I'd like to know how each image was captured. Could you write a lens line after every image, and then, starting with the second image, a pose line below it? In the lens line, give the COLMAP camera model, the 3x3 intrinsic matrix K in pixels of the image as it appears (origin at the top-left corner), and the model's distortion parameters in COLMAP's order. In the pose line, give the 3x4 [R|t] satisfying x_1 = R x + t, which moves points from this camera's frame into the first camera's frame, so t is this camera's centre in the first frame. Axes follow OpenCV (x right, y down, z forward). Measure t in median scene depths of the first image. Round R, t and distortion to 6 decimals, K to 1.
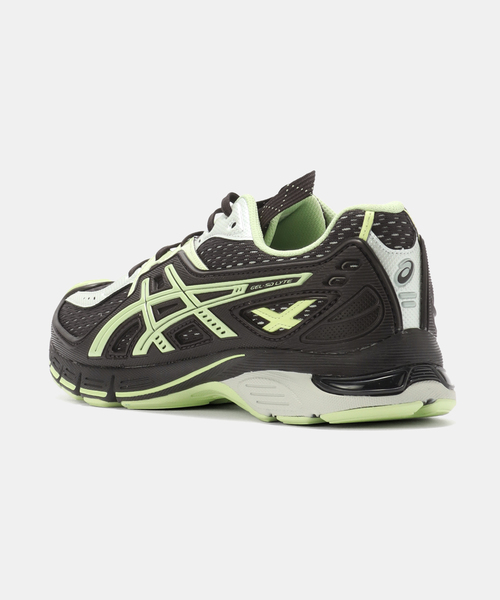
lens RADIAL K [[3580.1, 0, 250.0], [0, 3580.1, 300.1], [0, 0, 1]] dist [-0.414248, 0.000000]
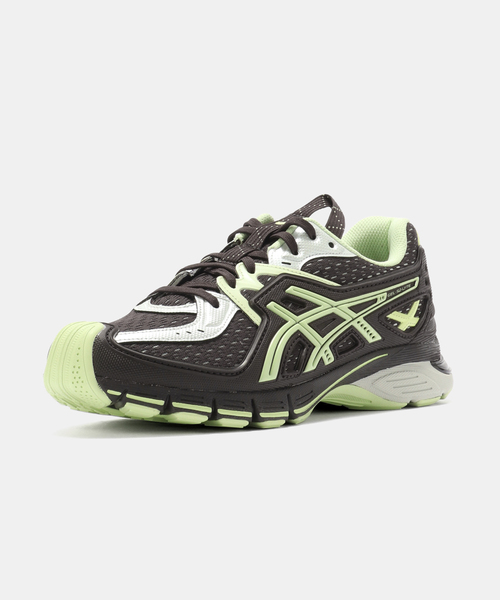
lens RADIAL K [[3580.1, 0, 250.0], [0, 3580.1, 301.6], [0, 0, 1]] dist [-0.414248, 0.000000]
pose [[-0.176601, -0.044035, 0.983297, -1.114223], [0.078762, 0.995163, 0.058712, -0.071871], [-0.981126, 0.087815, -0.172279, 1.234547]]
